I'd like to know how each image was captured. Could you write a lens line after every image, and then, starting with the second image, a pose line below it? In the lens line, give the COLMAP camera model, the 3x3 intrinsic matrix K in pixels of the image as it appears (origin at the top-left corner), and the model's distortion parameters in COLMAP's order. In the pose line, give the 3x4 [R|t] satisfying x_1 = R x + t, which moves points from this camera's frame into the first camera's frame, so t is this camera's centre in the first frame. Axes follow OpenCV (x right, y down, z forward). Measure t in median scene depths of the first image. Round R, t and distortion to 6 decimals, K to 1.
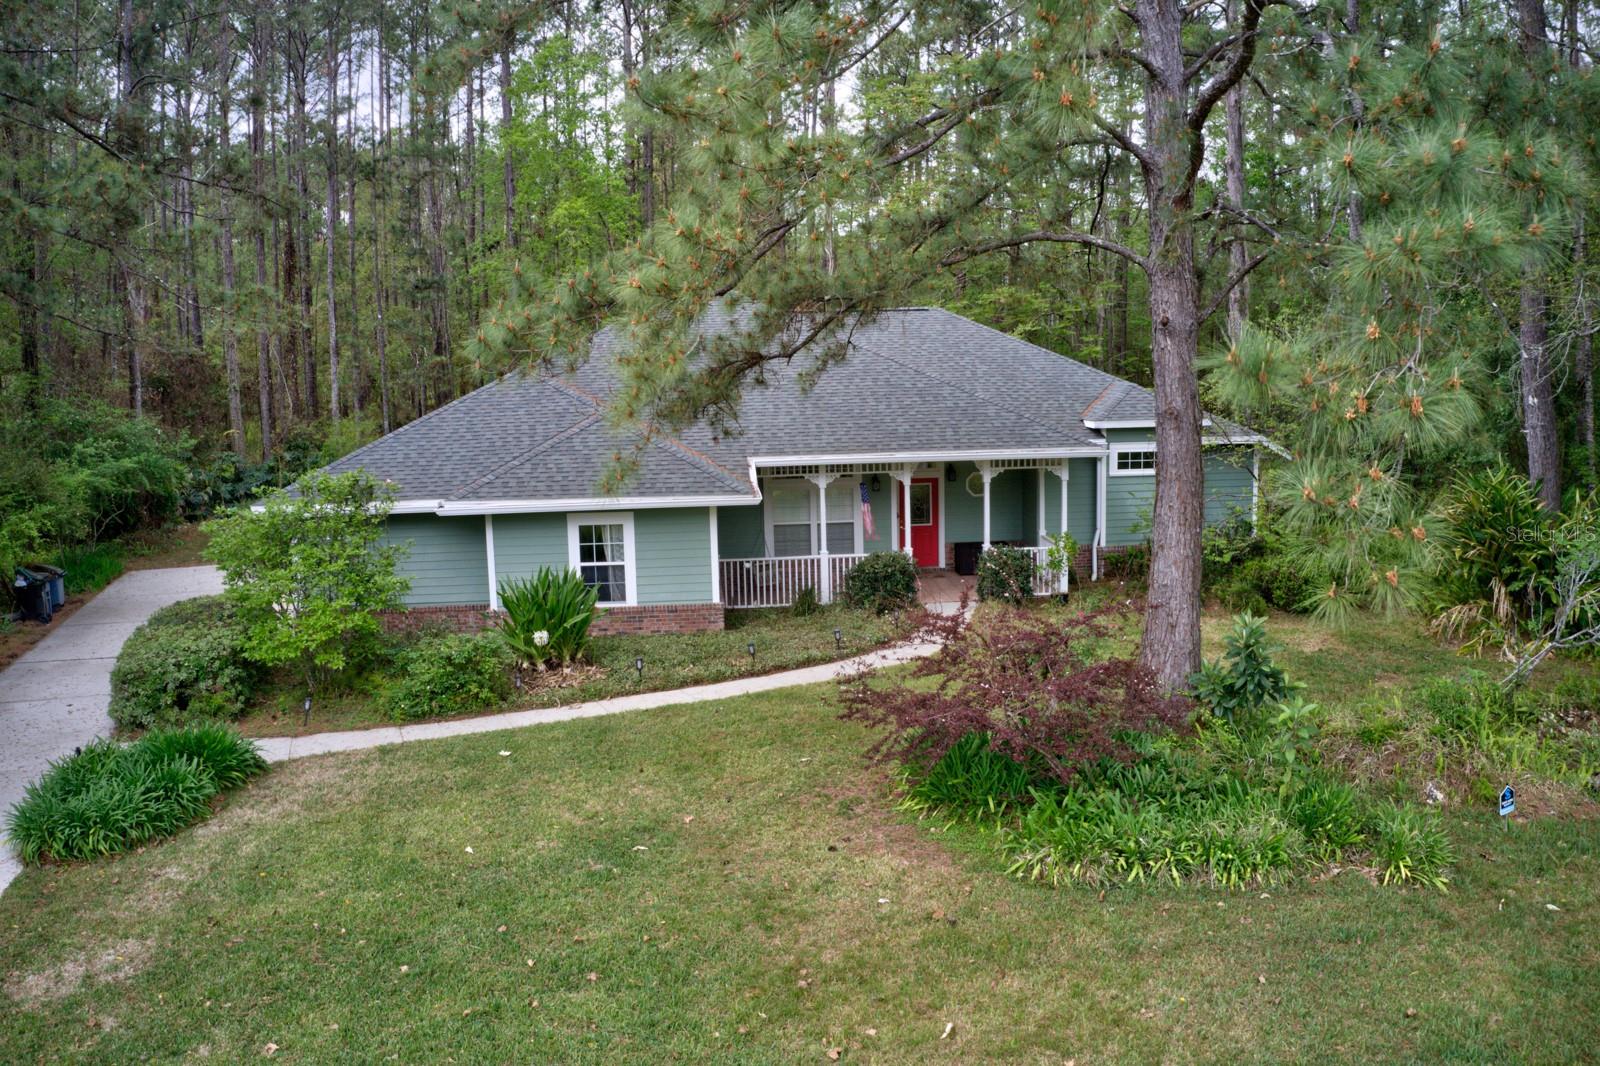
lens RADIAL K [[1255.6, 0, 801.7], [0, 1255.6, 532.4], [0, 0, 1]] dist [-0.195864, 0.024461]
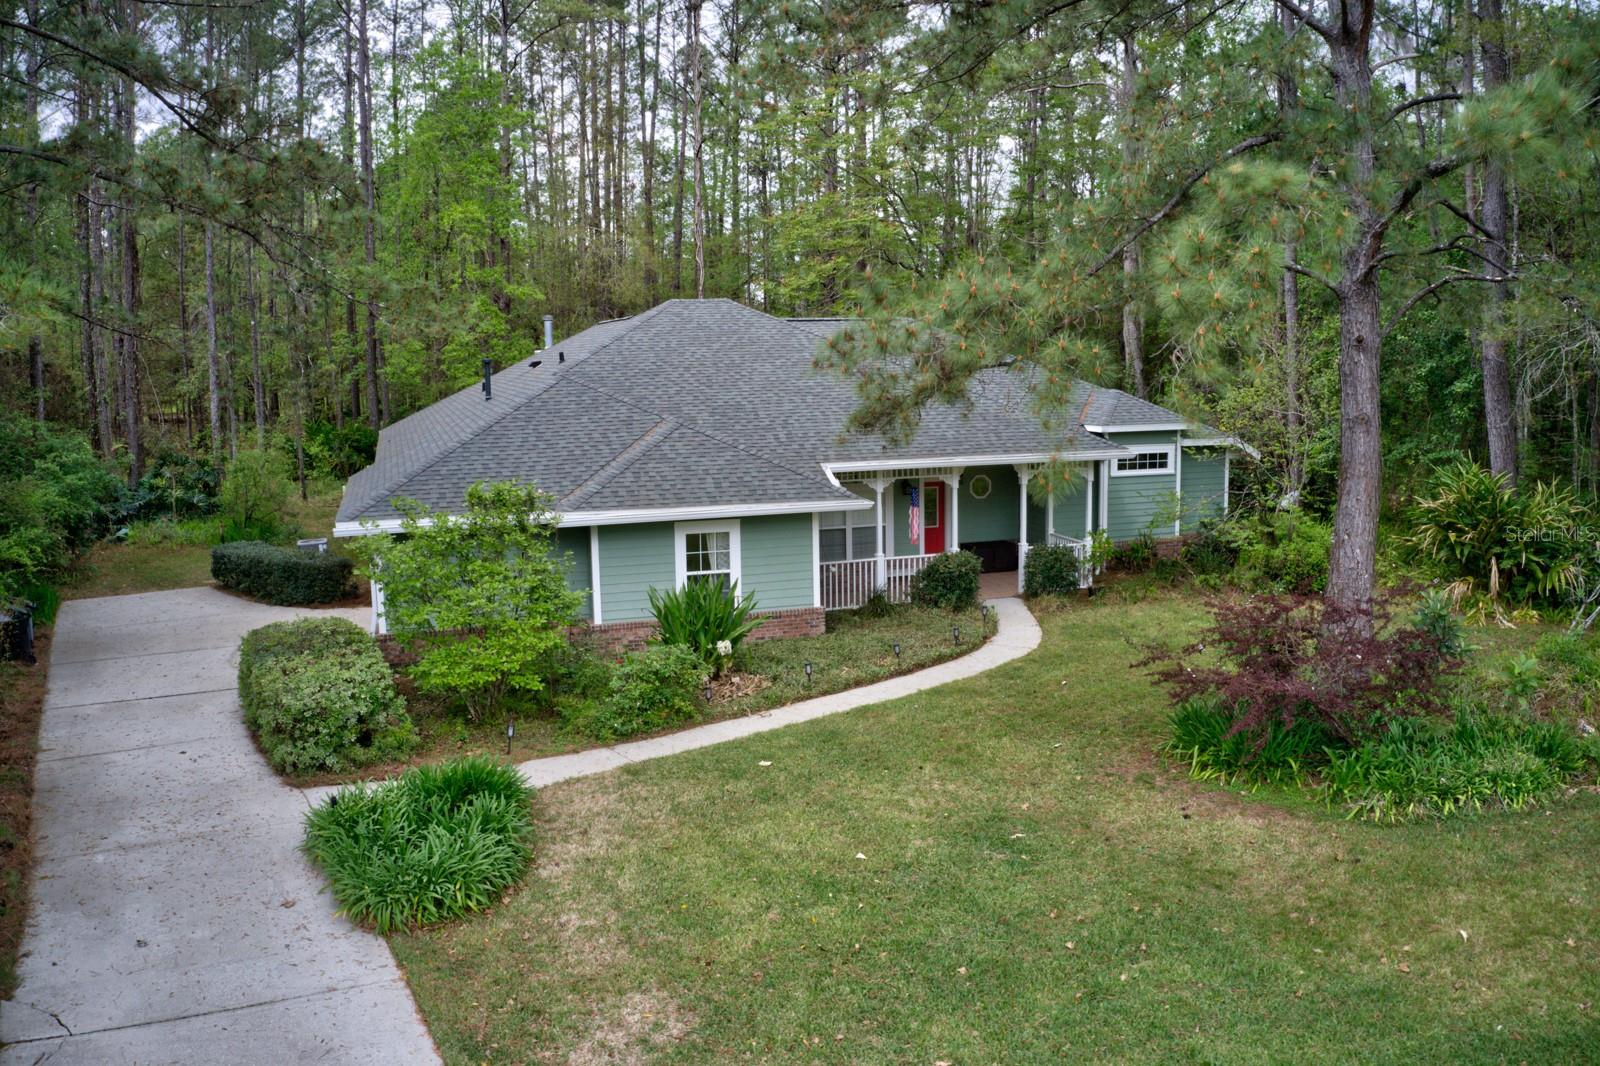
lens RADIAL K [[1255.6, 0, 800.5], [0, 1255.6, 534.4], [0, 0, 1]] dist [-0.195864, 0.024461]
pose [[0.973951, -0.027185, 0.225125, -0.360170], [0.028535, 0.999589, -0.002745, -0.000093], [-0.224957, 0.009098, 0.974326, 0.018445]]
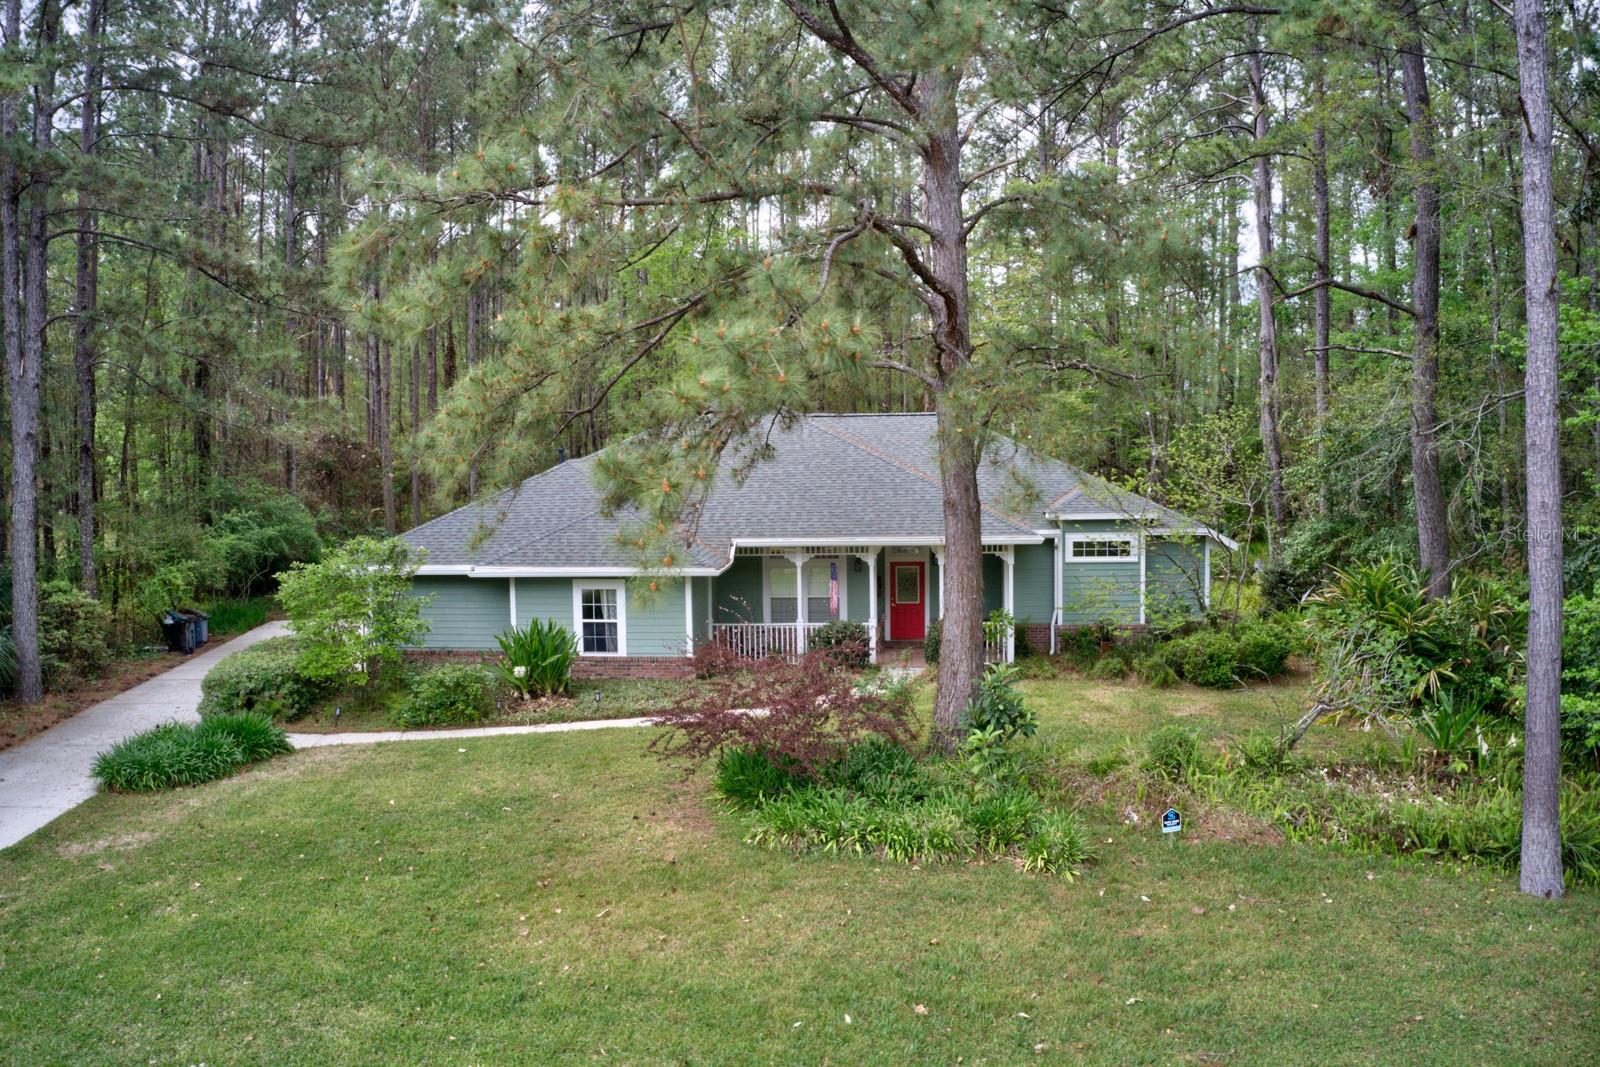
lens RADIAL K [[1255.6, 0, 803.4], [0, 1255.6, 534.5], [0, 0, 1]] dist [-0.195864, 0.024461]
pose [[0.985395, 0.019874, -0.169118, 0.285320], [-0.032195, 0.996997, -0.070427, 0.023525], [0.167211, 0.074843, 0.983076, -0.217094]]
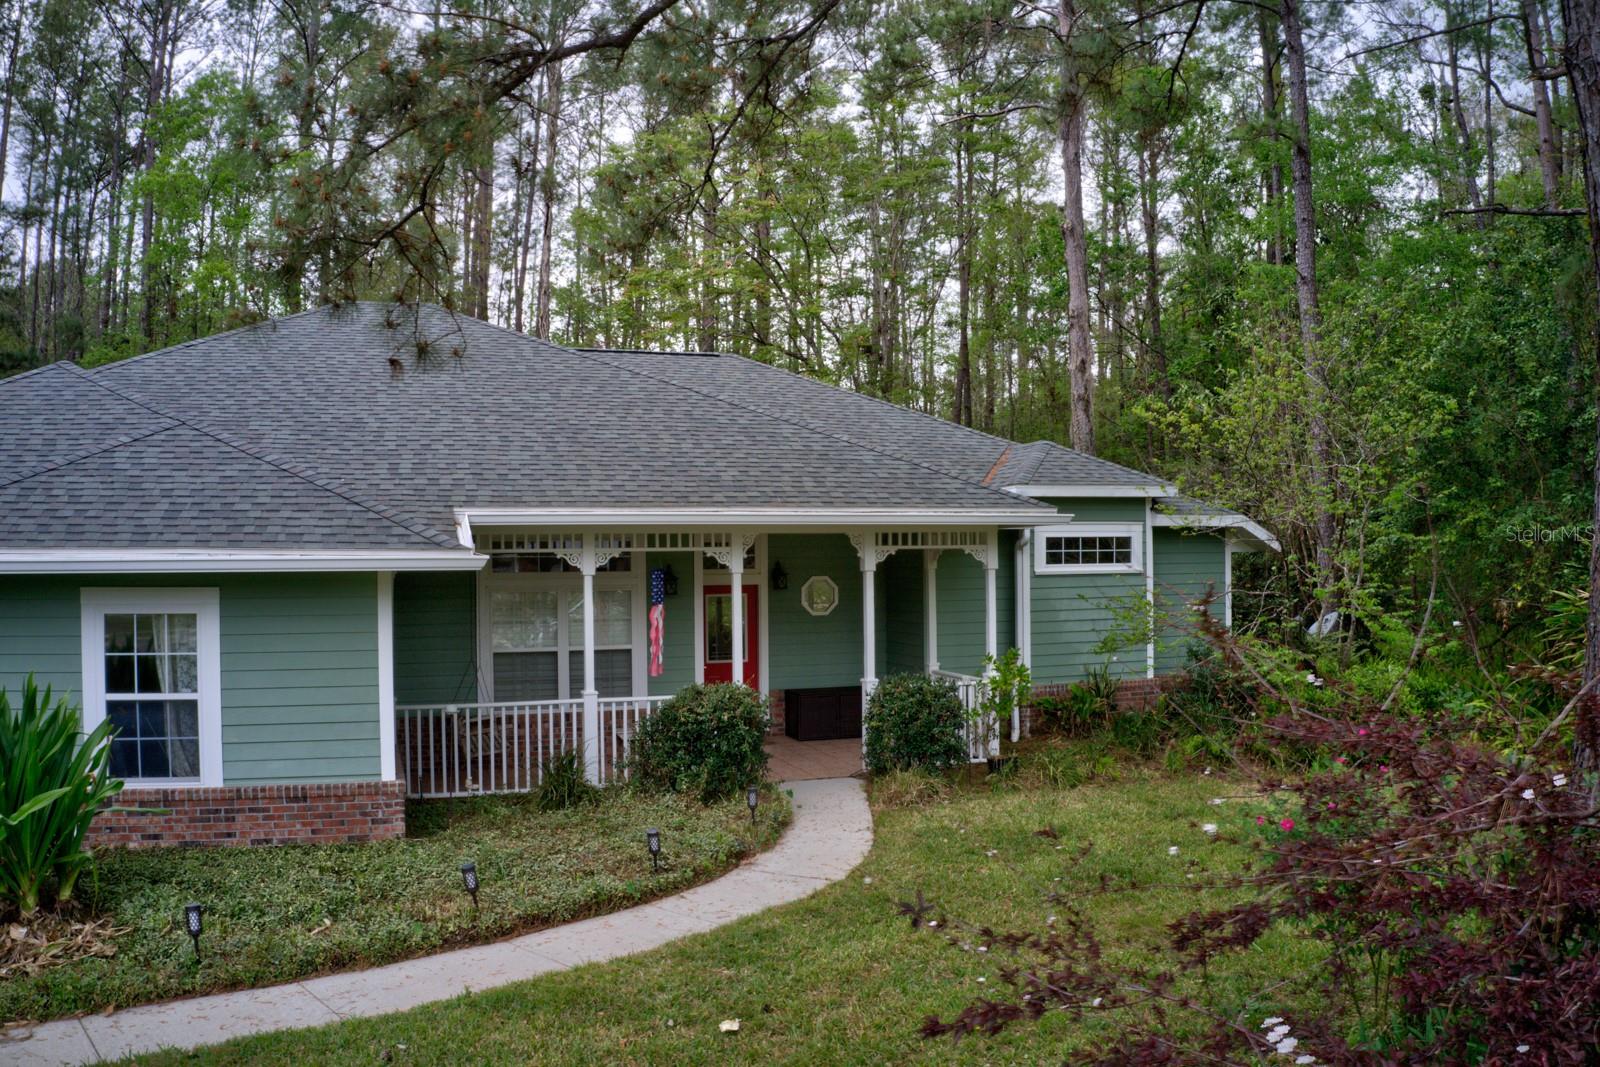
lens RADIAL K [[1255.6, 0, 790.3], [0, 1255.6, 527.4], [0, 0, 1]] dist [-0.195864, 0.024461]
pose [[0.970908, 0.018359, 0.238749, -0.037149], [0.022609, 0.985574, -0.167728, 0.049168], [-0.238384, 0.168246, 0.956487, 0.580322]]
